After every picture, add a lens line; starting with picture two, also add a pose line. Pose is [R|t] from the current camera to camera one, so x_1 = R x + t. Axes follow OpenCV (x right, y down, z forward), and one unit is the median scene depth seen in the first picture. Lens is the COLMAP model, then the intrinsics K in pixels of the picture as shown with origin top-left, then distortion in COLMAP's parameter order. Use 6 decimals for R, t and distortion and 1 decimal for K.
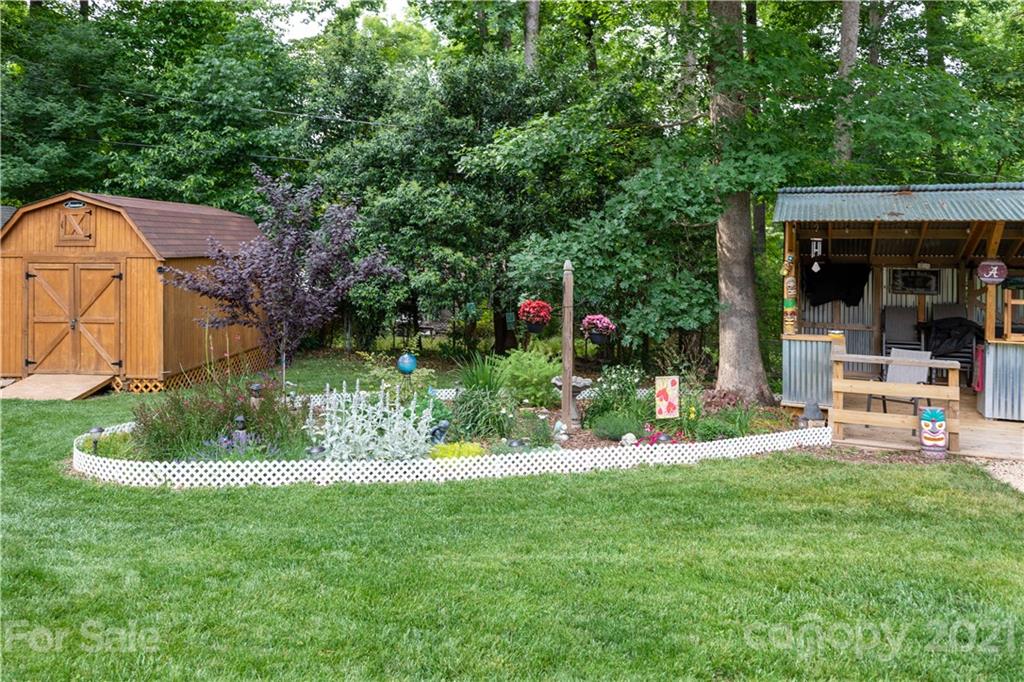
lens RADIAL K [[760.8, 0, 507.2], [0, 760.8, 239.5], [0, 0, 1]] dist [0.002035, 0.007284]
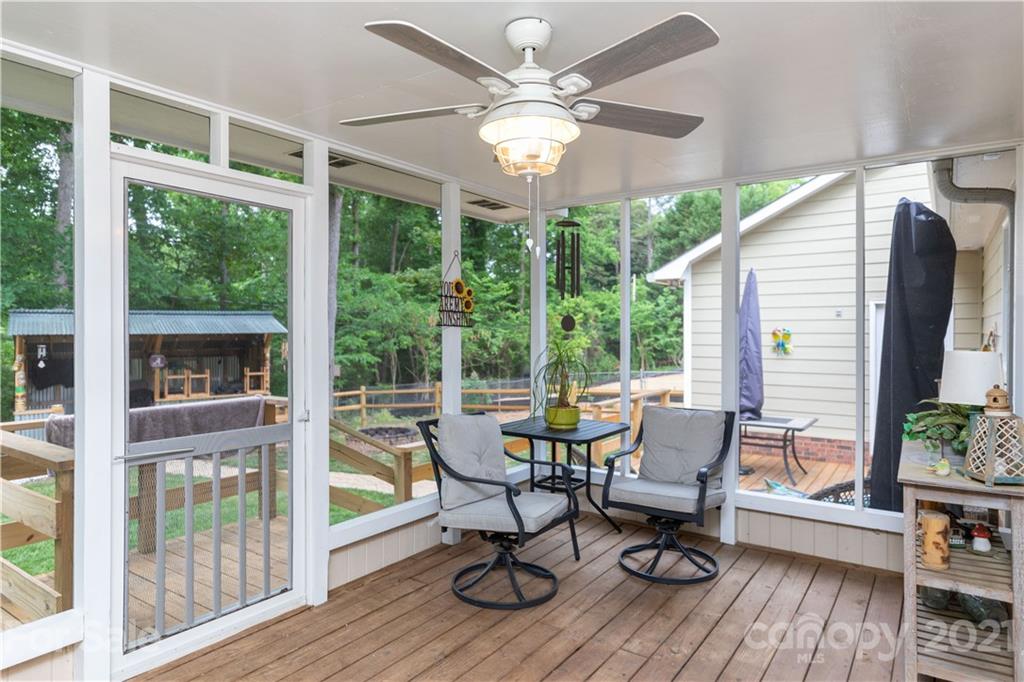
lens RADIAL K [[615.7, 0, 513.1], [0, 615.7, 331.1], [0, 0, 1]] dist [0.001411, 0.000312]
pose [[0.501989, -0.011344, 0.864800, -0.154021], [0.004609, 0.999935, 0.010441, -0.031946], [-0.864862, -0.001255, 0.502008, -0.359278]]
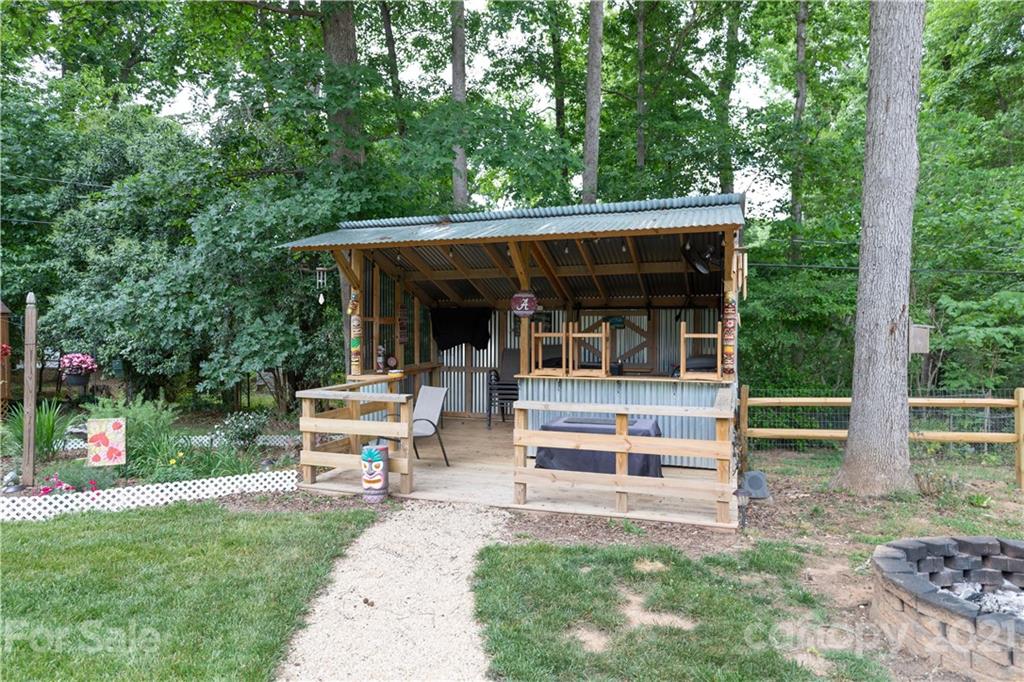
lens RADIAL K [[615.7, 0, 513.2], [0, 615.7, 332.0], [0, 0, 1]] dist [0.001411, 0.000312]
pose [[0.997916, -0.011158, 0.063562, 0.479838], [0.009958, 0.999767, 0.019172, 0.052162], [-0.063761, -0.018499, 0.997794, 0.189904]]
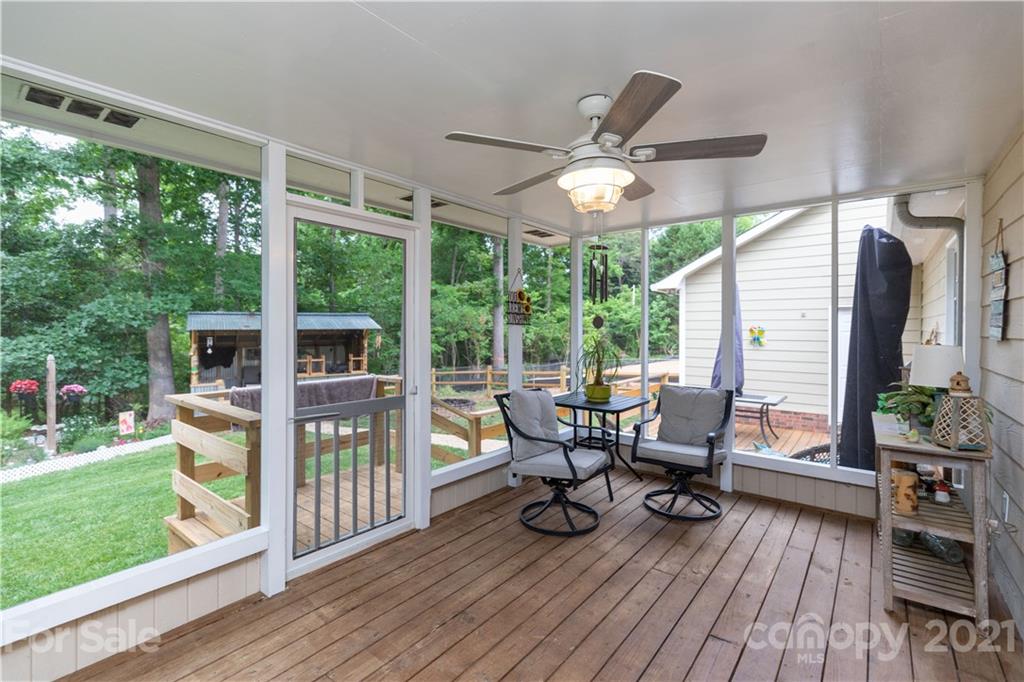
lens RADIAL K [[460.5, 0, 510.1], [0, 460.5, 327.4], [0, 0, 1]] dist [0.000503, 0.000335]
pose [[0.555556, -0.009608, 0.831423, -0.164504], [0.003144, 0.999950, 0.009454, -0.032338], [-0.831473, -0.002638, 0.555559, -0.344959]]
